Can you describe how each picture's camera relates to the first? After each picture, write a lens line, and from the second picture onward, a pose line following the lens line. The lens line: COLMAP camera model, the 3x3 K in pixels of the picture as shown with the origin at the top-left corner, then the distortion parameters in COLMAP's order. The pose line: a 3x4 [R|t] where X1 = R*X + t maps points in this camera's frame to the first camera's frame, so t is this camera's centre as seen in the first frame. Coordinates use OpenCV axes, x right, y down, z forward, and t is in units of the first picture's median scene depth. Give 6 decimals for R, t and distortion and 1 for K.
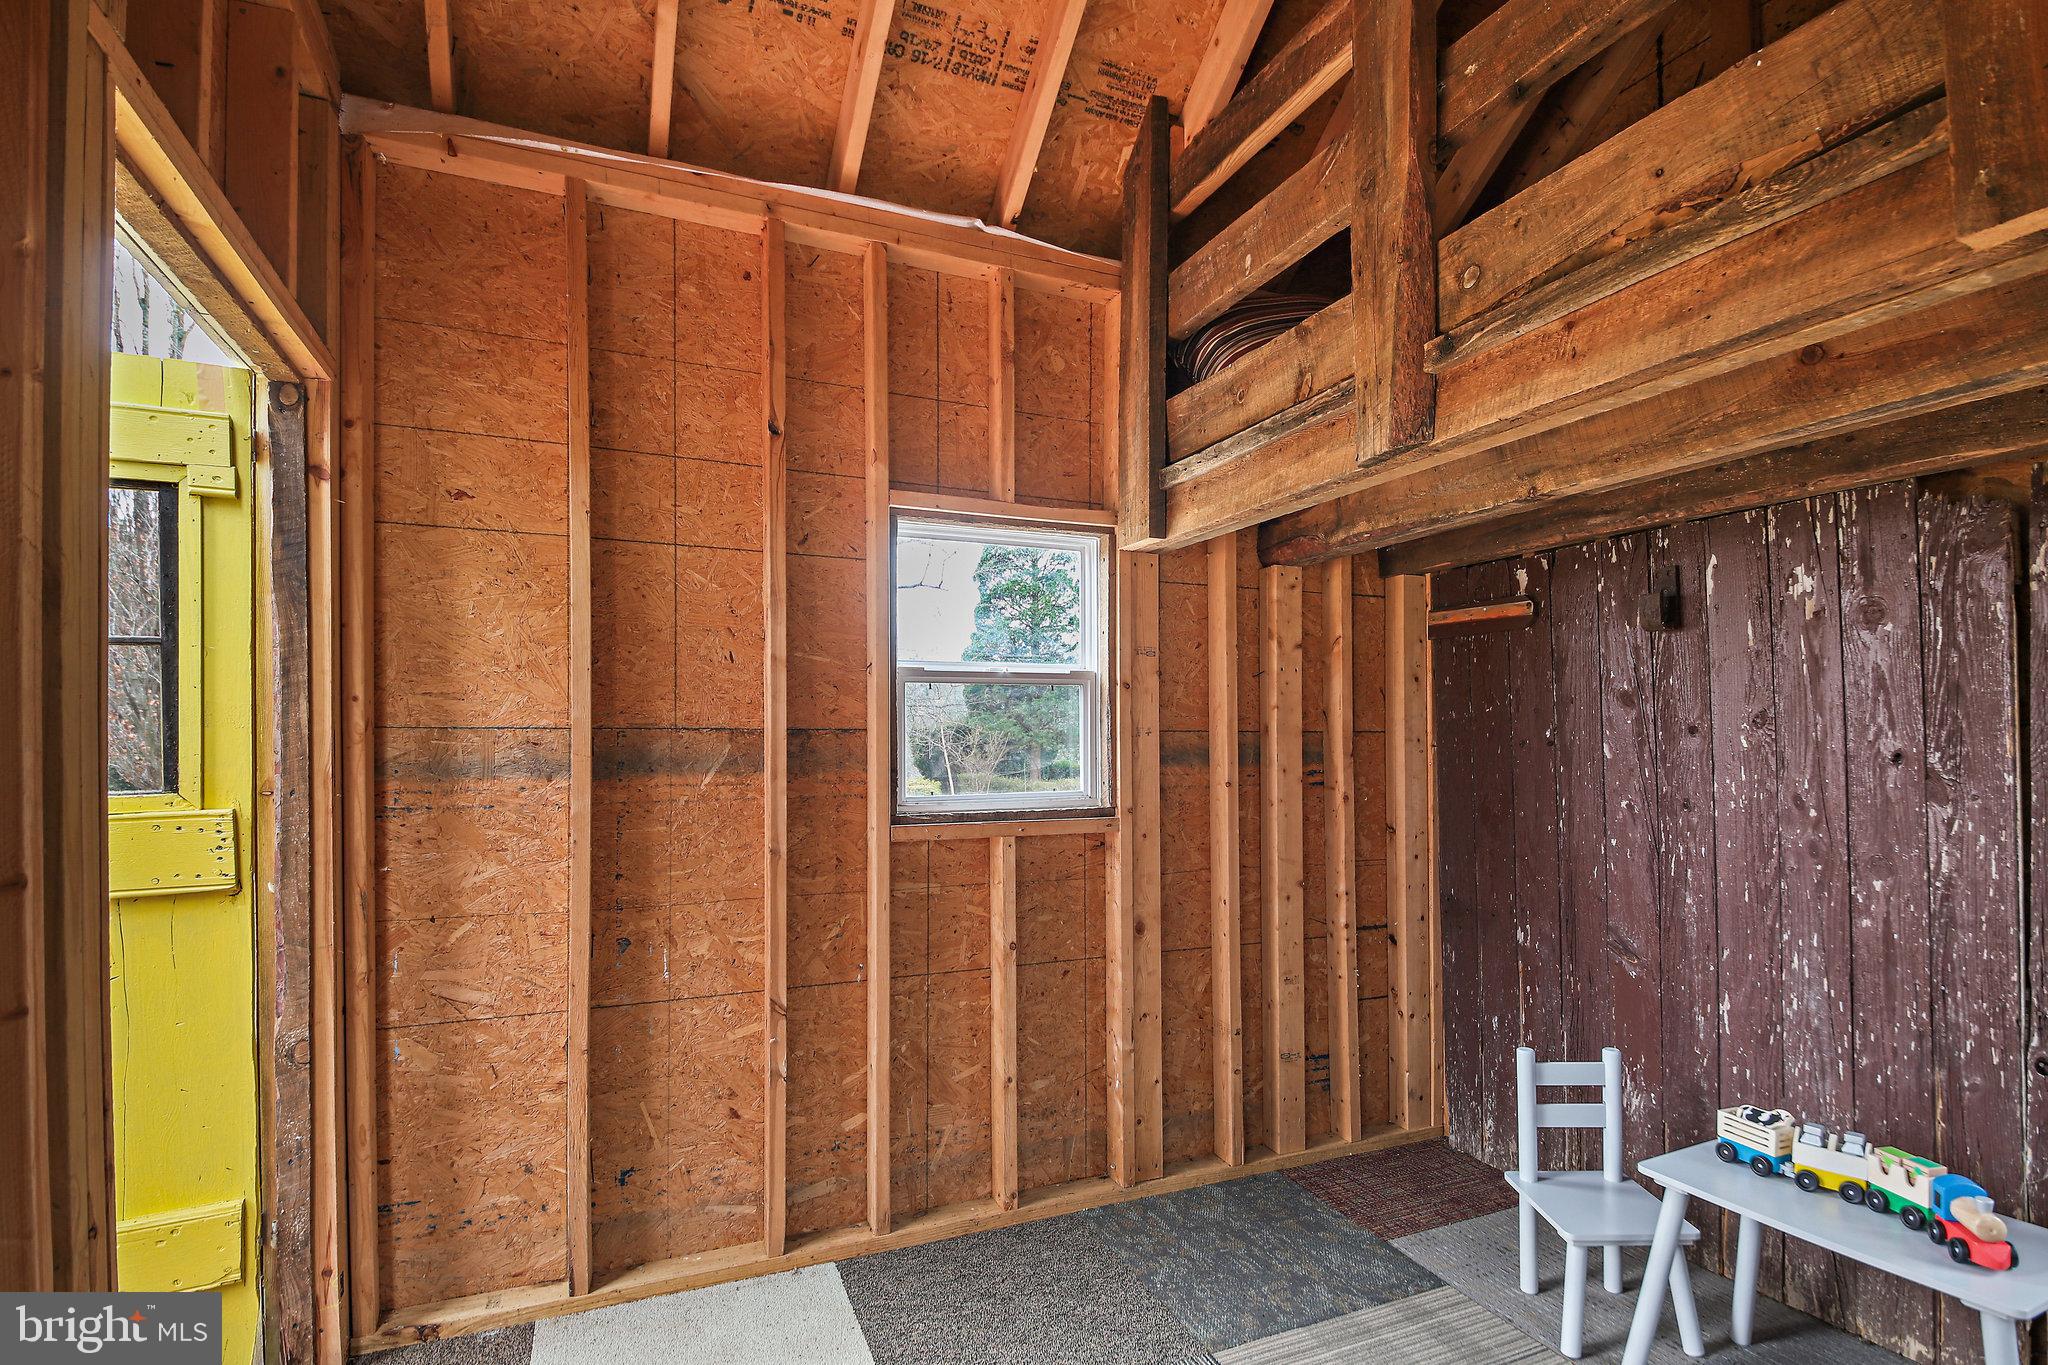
lens RADIAL K [[1005.7, 0, 1025.1], [0, 1005.7, 716.6], [0, 0, 1]] dist [0.027367, -0.032506]
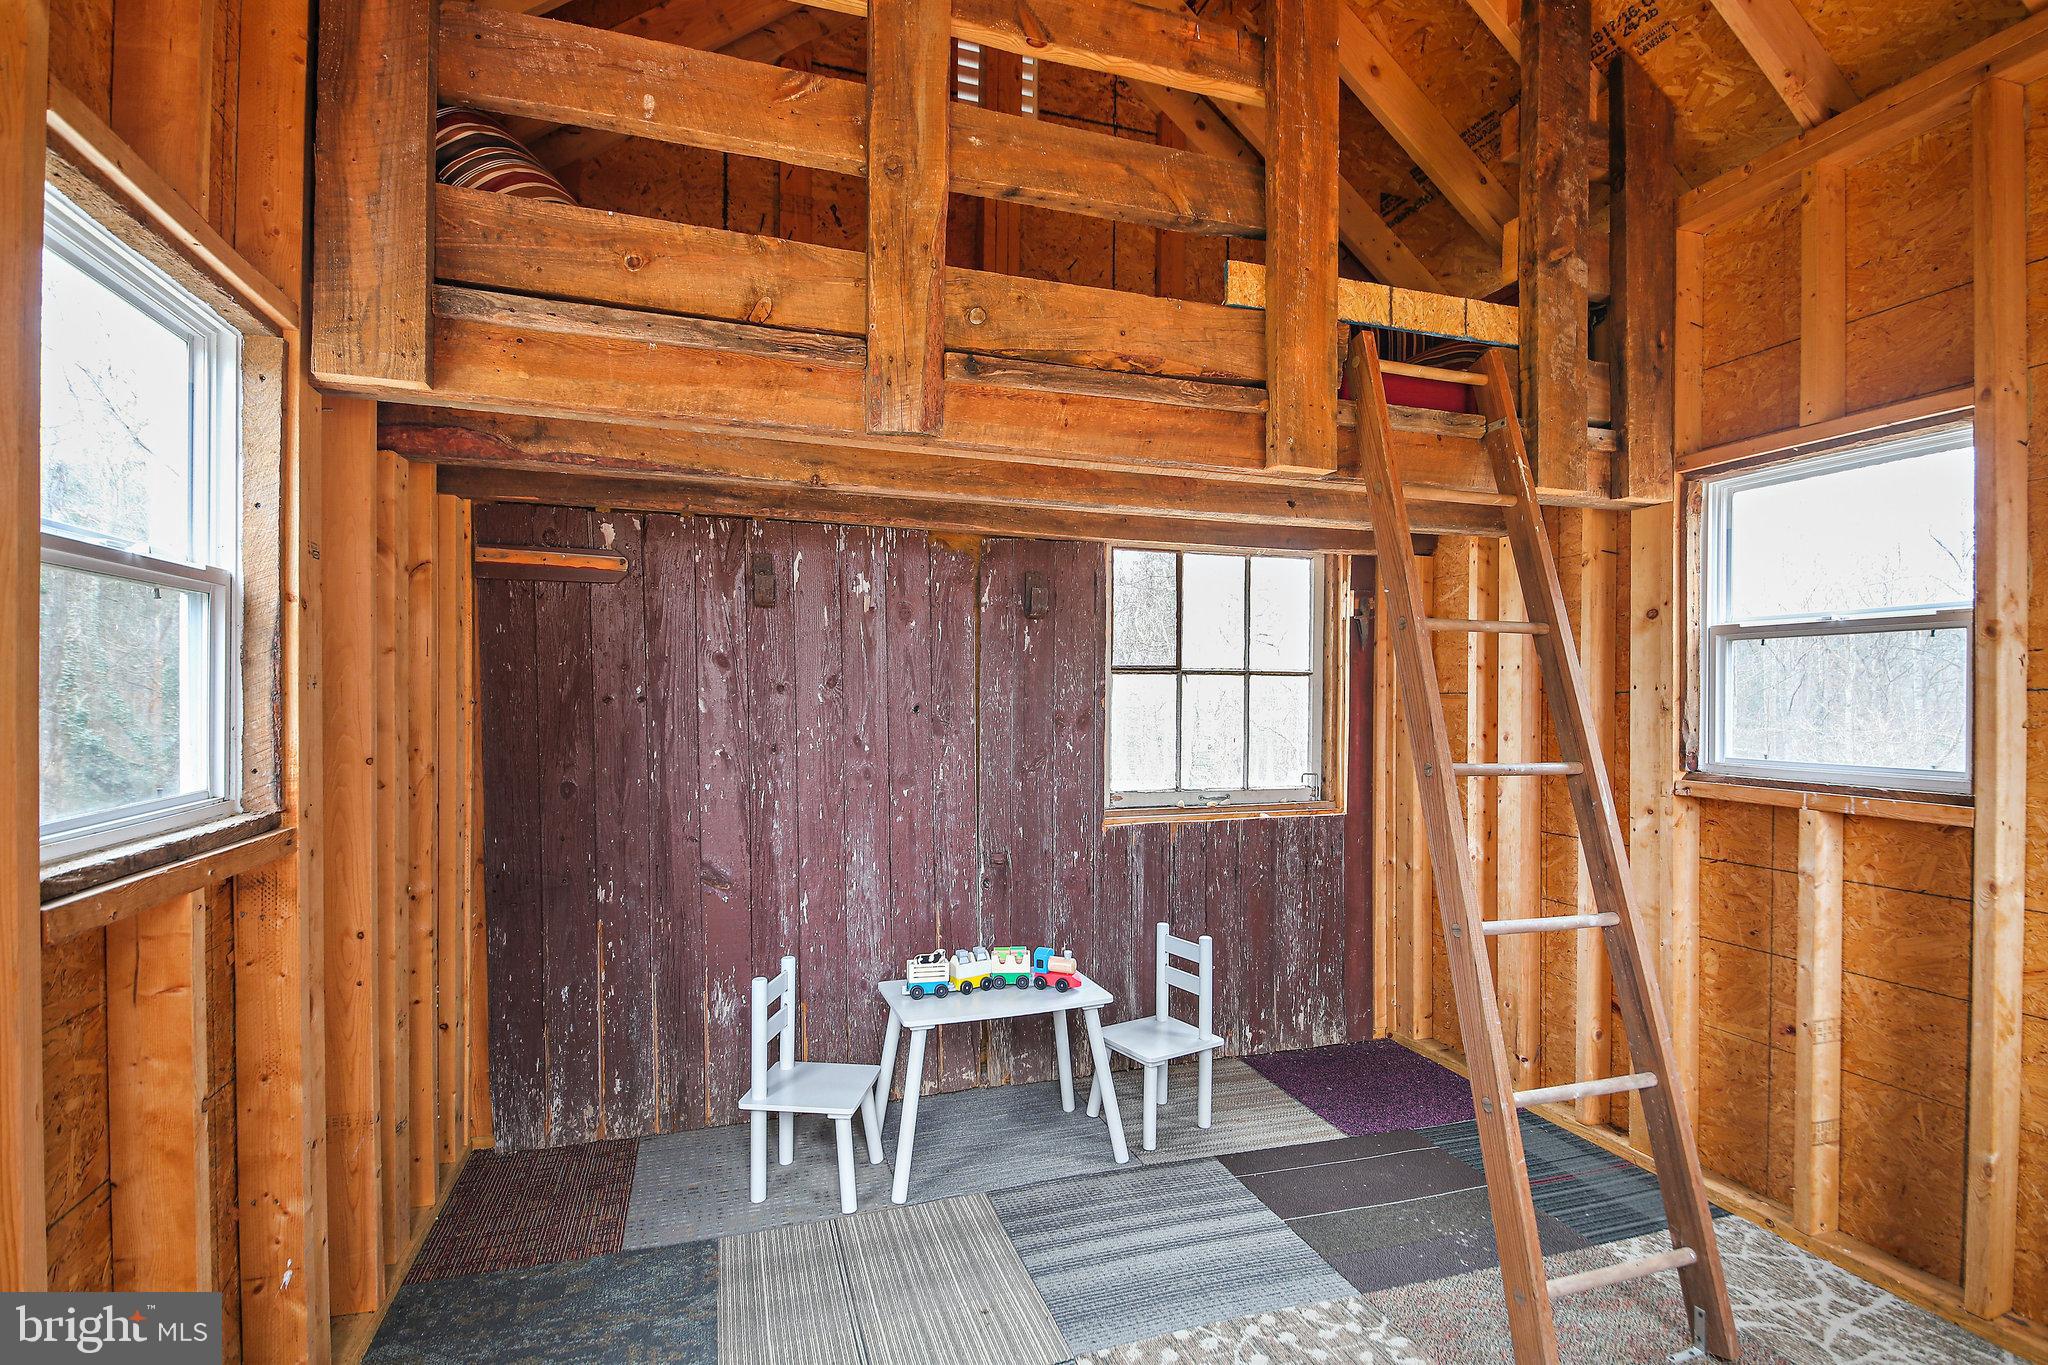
lens RADIAL K [[983.8, 0, 1024.0], [0, 983.8, 682.5], [0, 0, 1]] dist [0.033927, -0.029889]
pose [[0.057414, 0.015474, 0.998230, -0.567578], [-0.027646, 0.999521, -0.013904, 0.015257], [-0.997968, -0.026799, 0.057815, 0.668998]]
